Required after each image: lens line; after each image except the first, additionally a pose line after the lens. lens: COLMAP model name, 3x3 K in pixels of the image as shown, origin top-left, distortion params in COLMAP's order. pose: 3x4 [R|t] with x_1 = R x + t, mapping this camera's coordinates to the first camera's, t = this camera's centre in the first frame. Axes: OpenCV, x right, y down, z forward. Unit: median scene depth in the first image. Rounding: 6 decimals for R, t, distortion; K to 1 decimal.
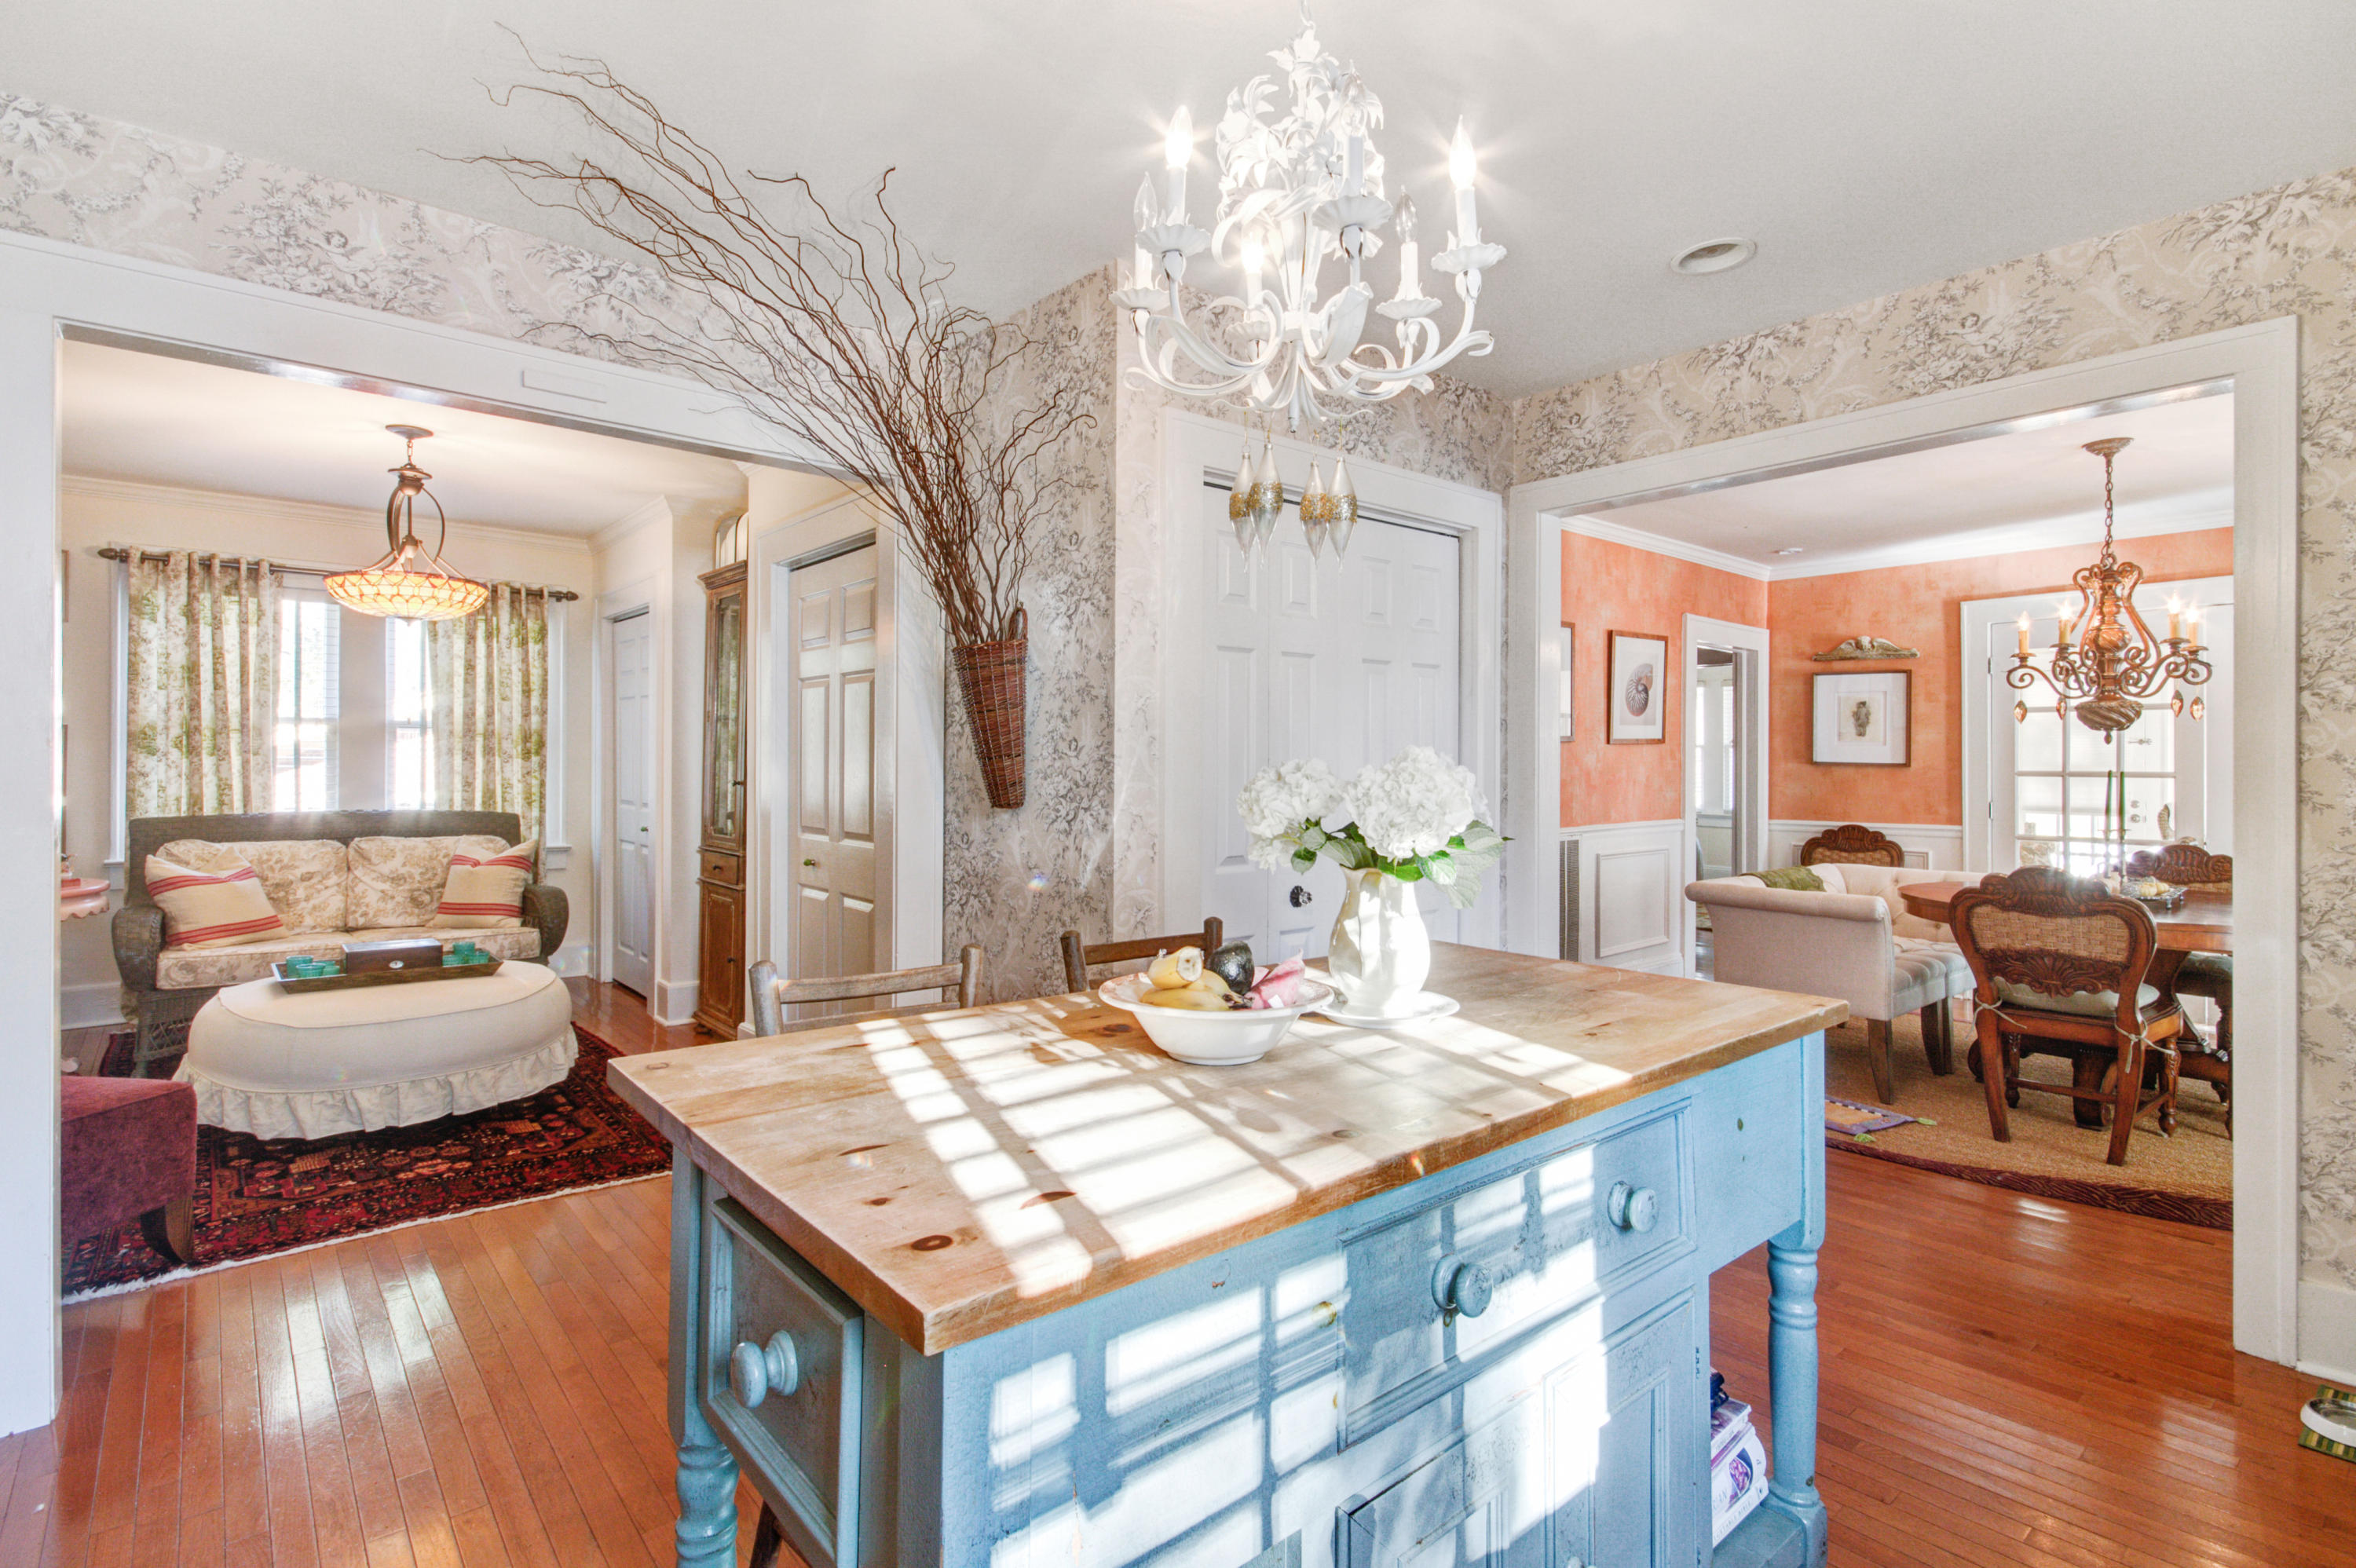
lens RADIAL K [[1124.0, 0, 1182.3], [0, 1124.0, 754.1], [0, 0, 1]] dist [0.004998, 0.000690]
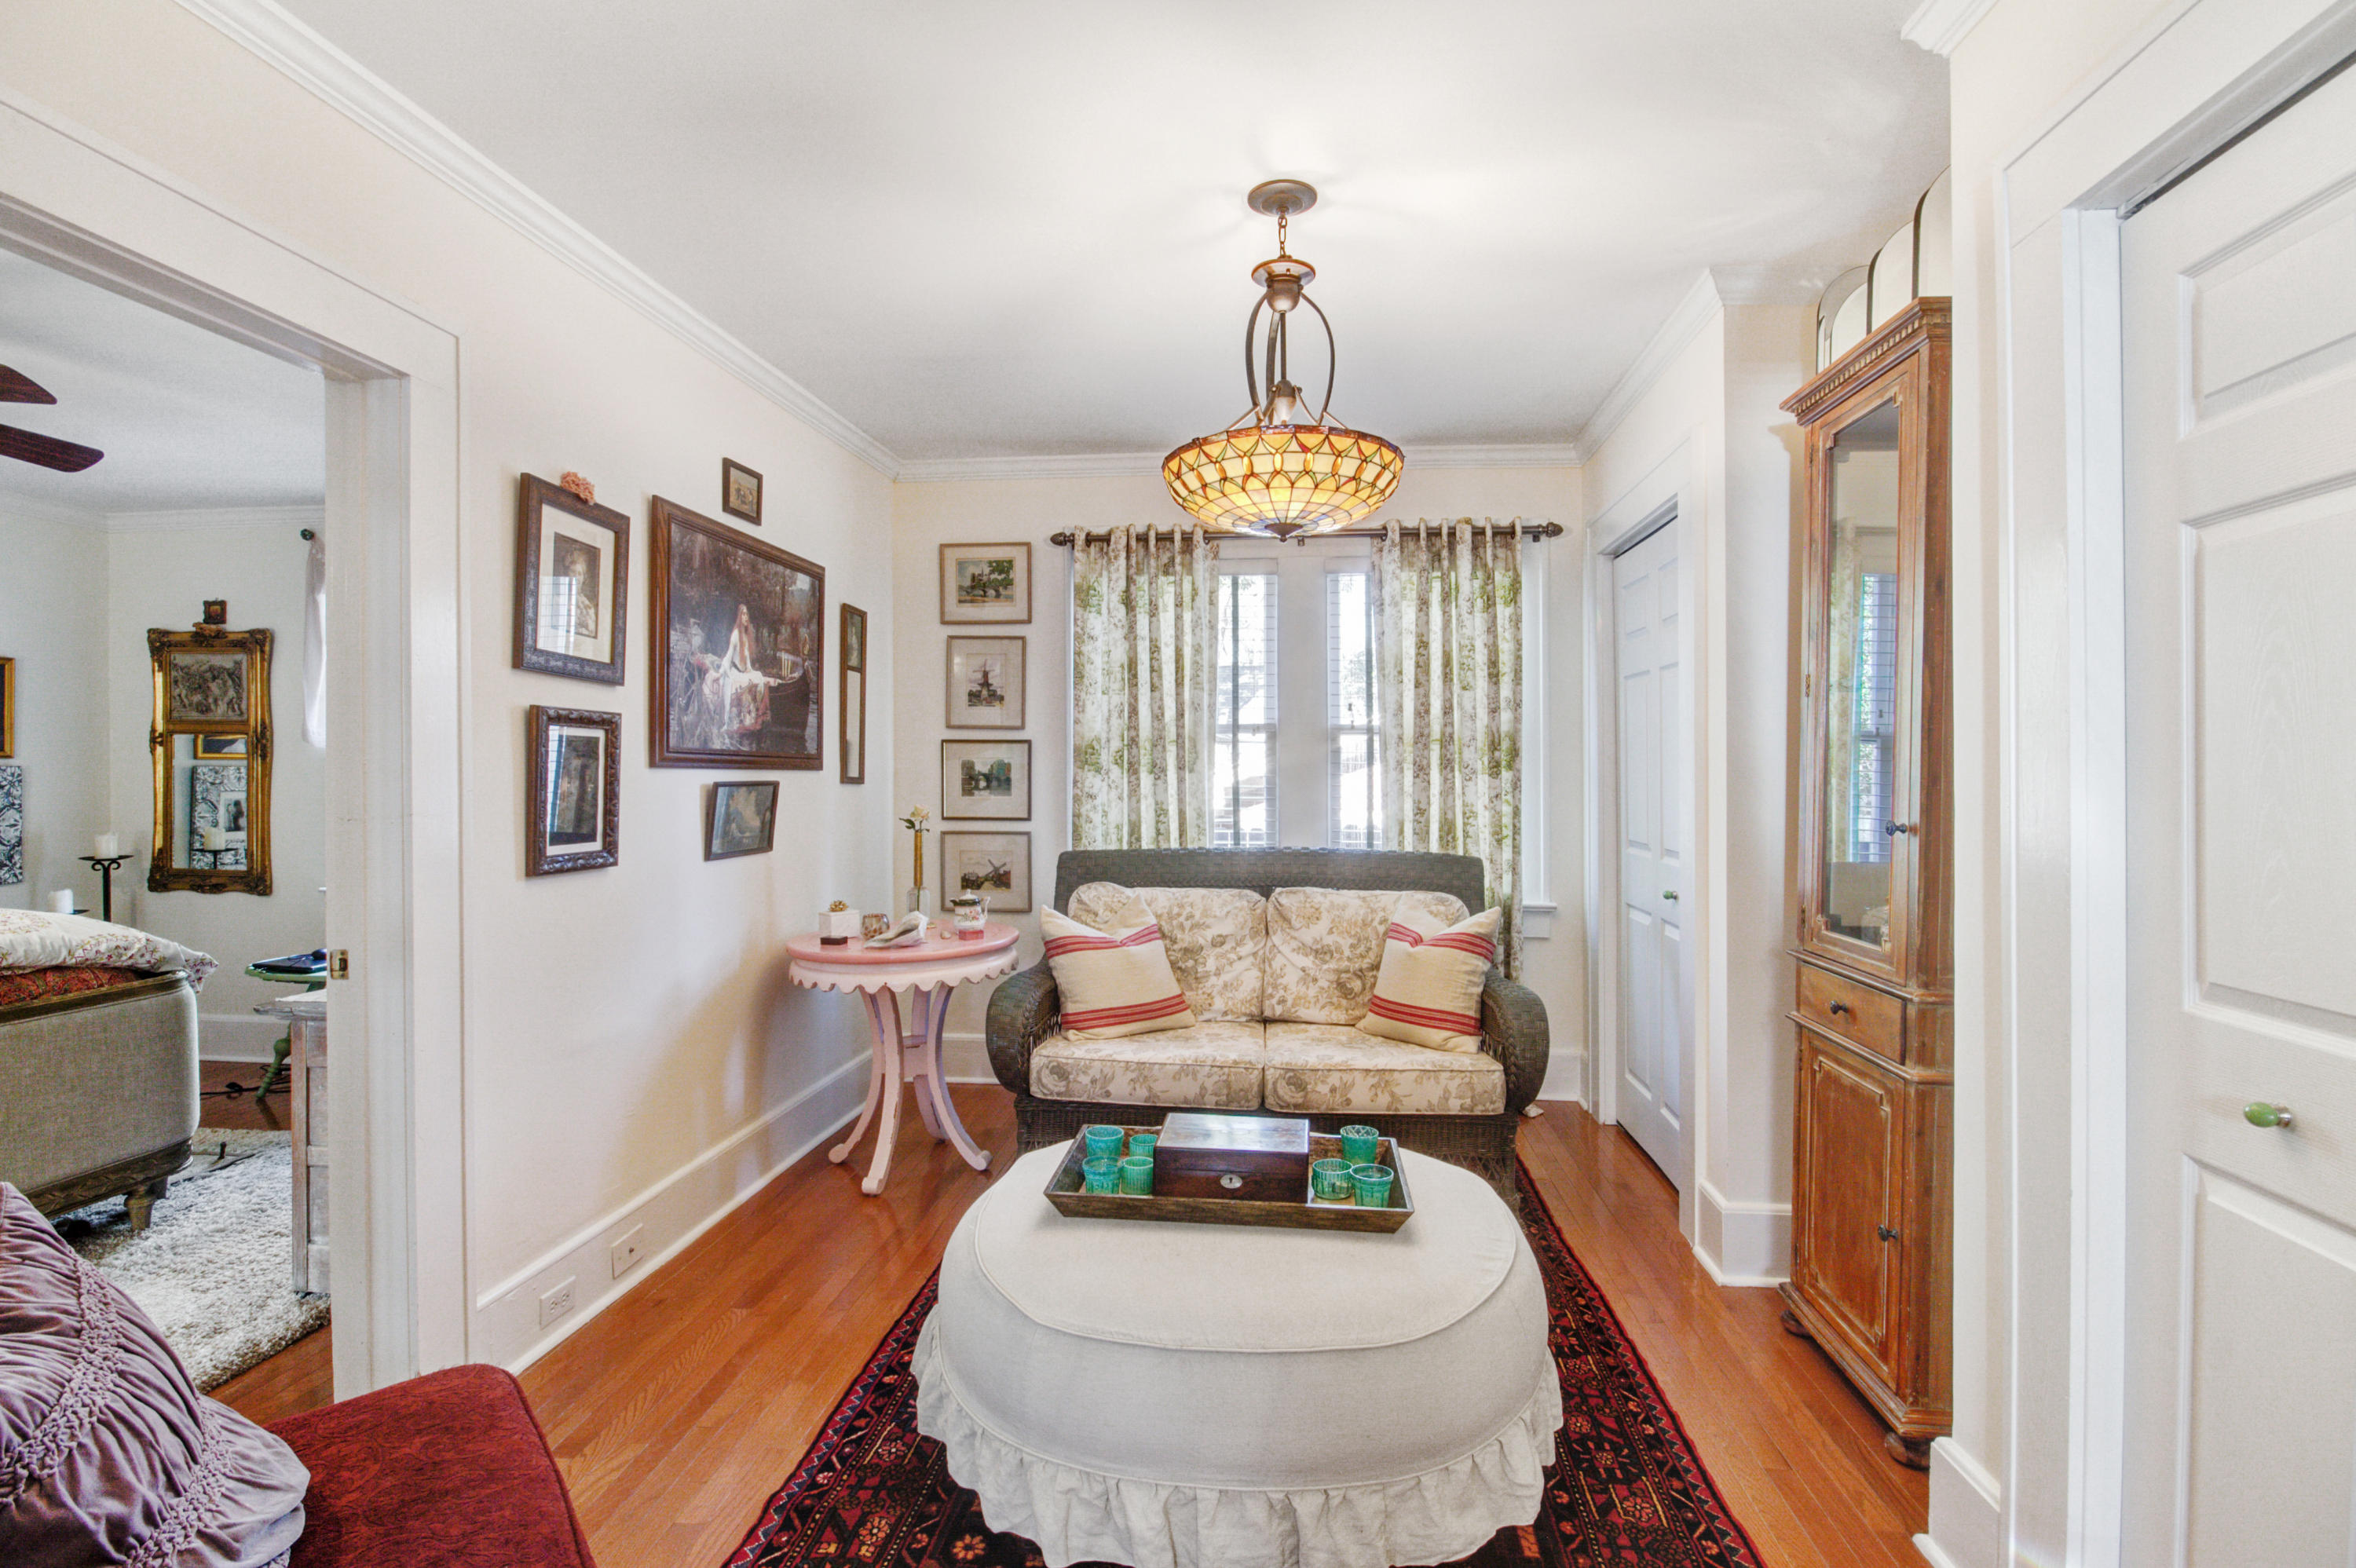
lens RADIAL K [[1132.6, 0, 1210.9], [0, 1132.6, 777.4], [0, 0, 1]] dist [-0.020804, -0.000577]
pose [[0.696301, -0.005060, -0.717732, -0.247008], [0.010169, 0.999944, 0.002816, 0.002365], [0.717678, -0.009260, 0.696314, 0.468118]]
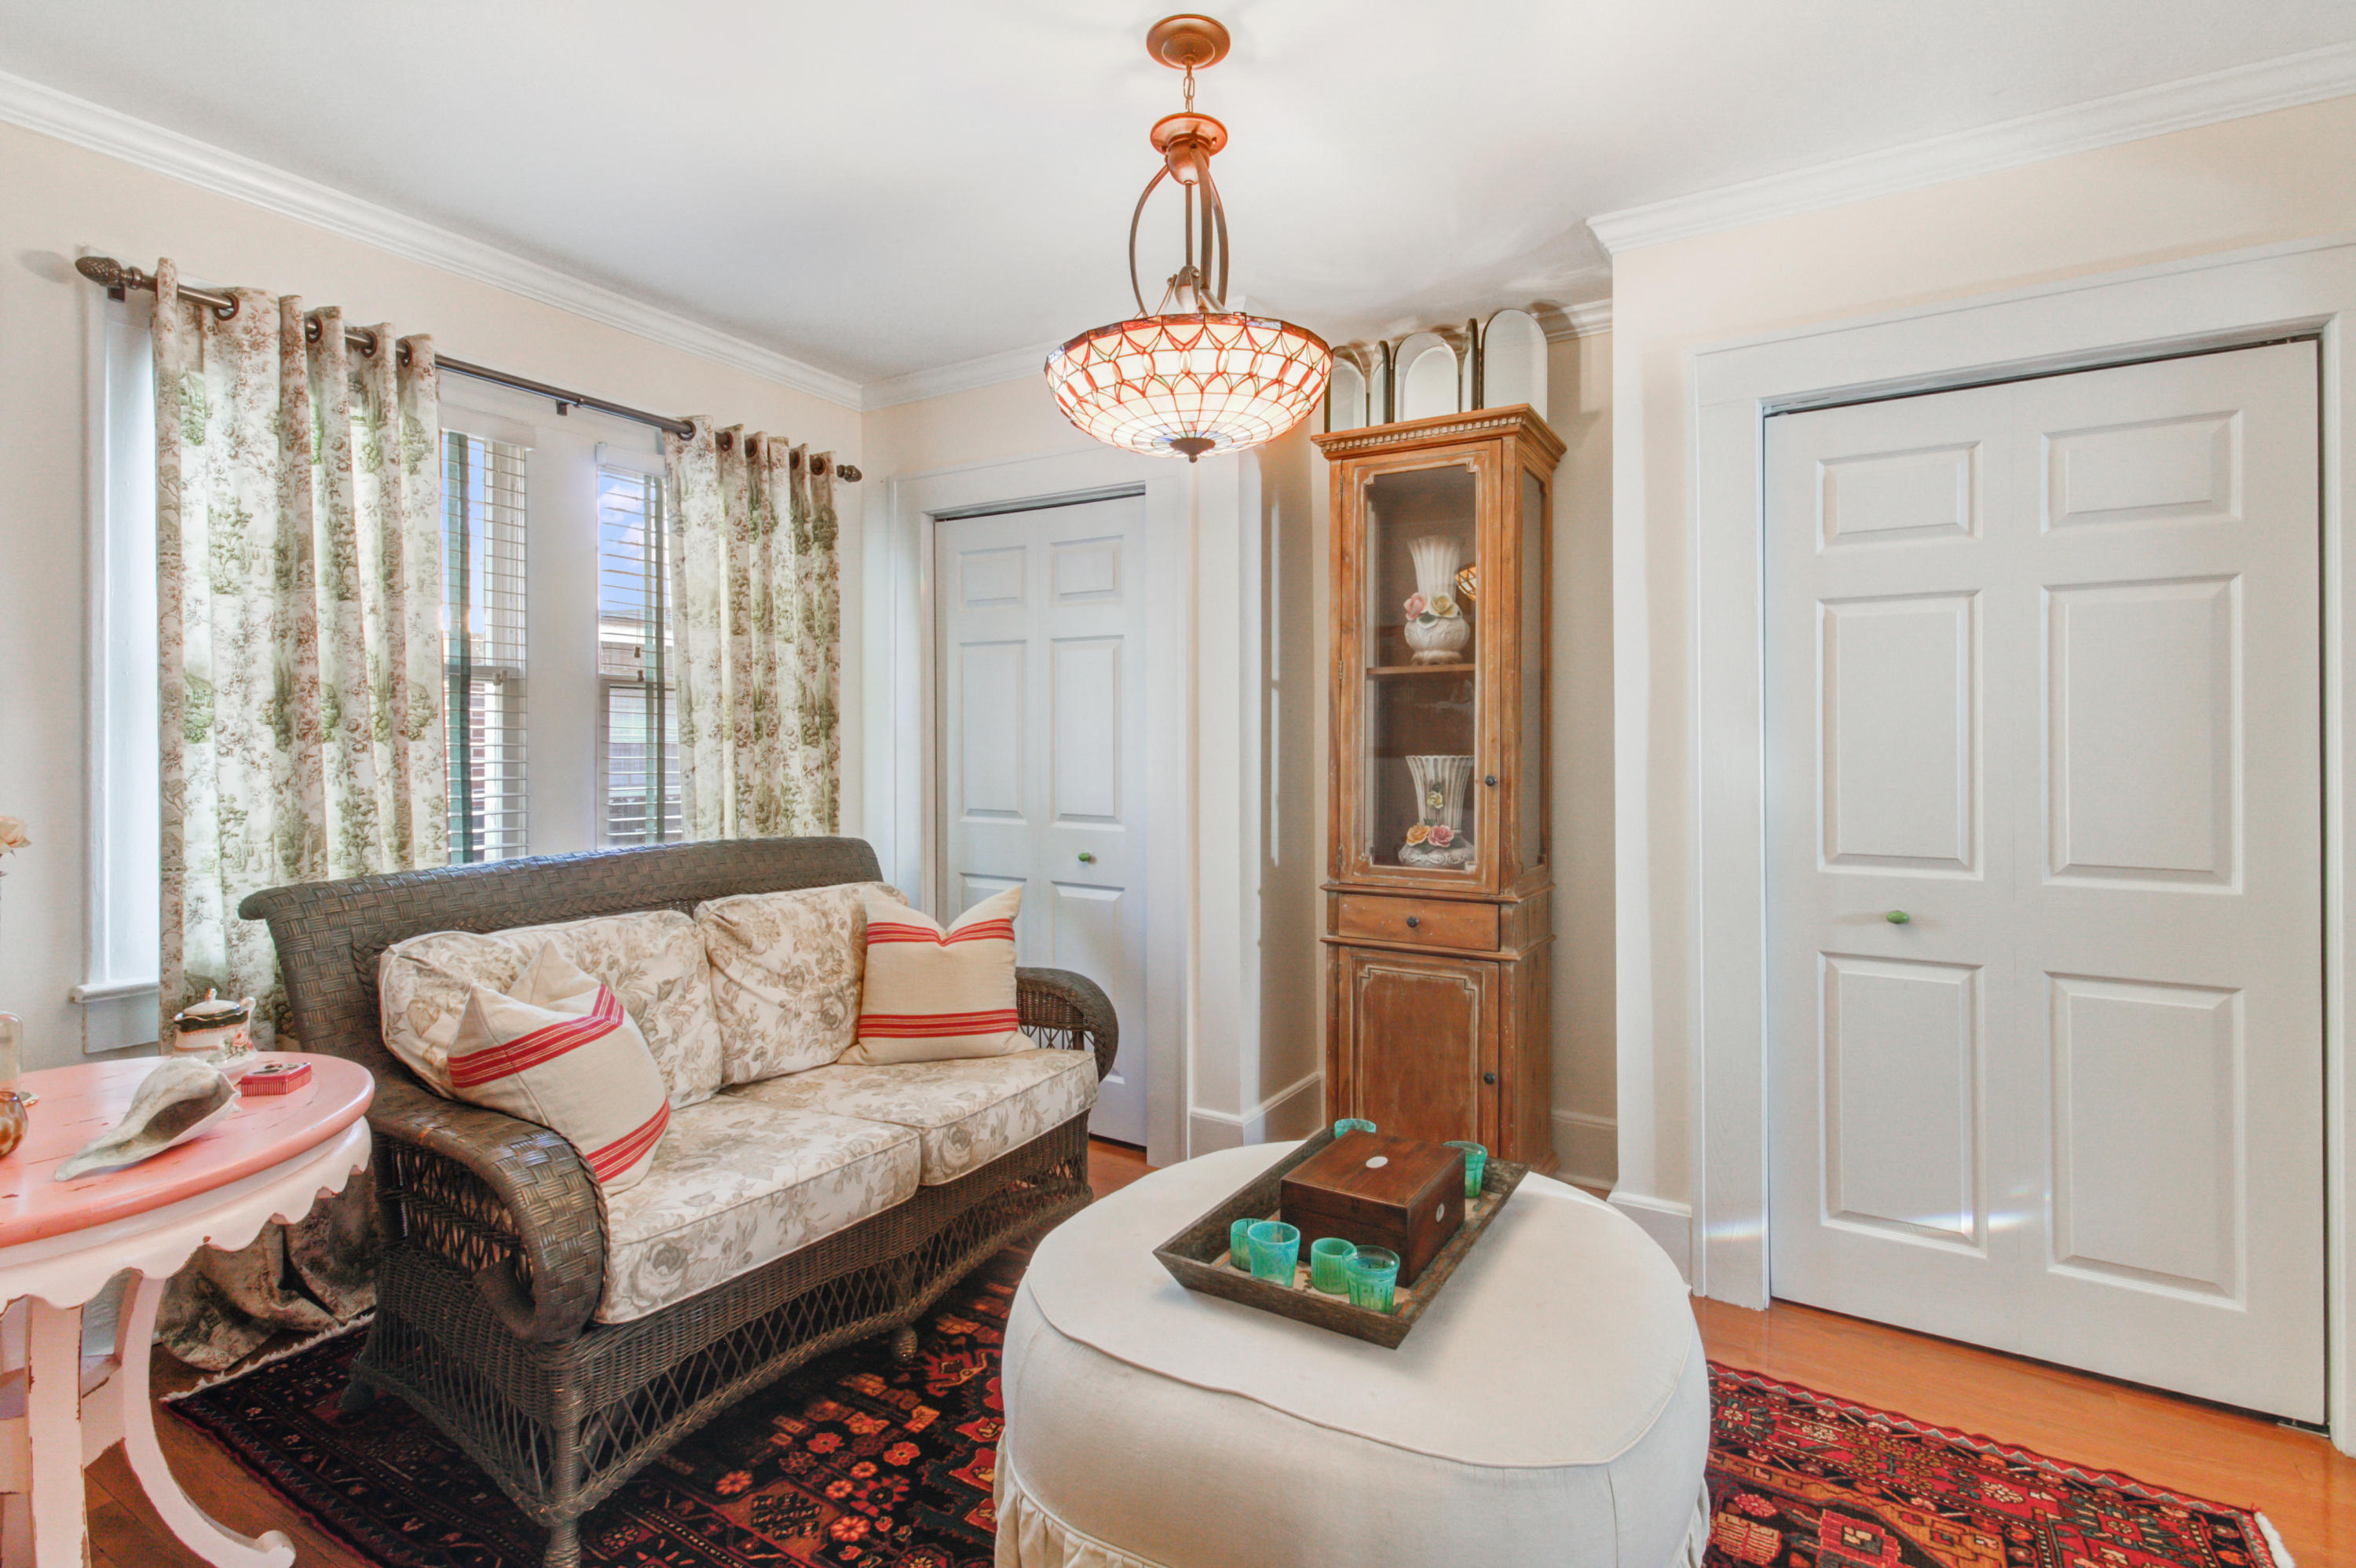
lens RADIAL K [[1099.0, 0, 1176.7], [0, 1099.0, 739.1], [0, 0, 1]] dist [0.009082, 0.000034]
pose [[0.949214, -0.006507, 0.314565, -0.676649], [0.005694, 0.999978, 0.003505, 0.001009], [-0.314581, -0.001536, 0.949229, 0.458575]]
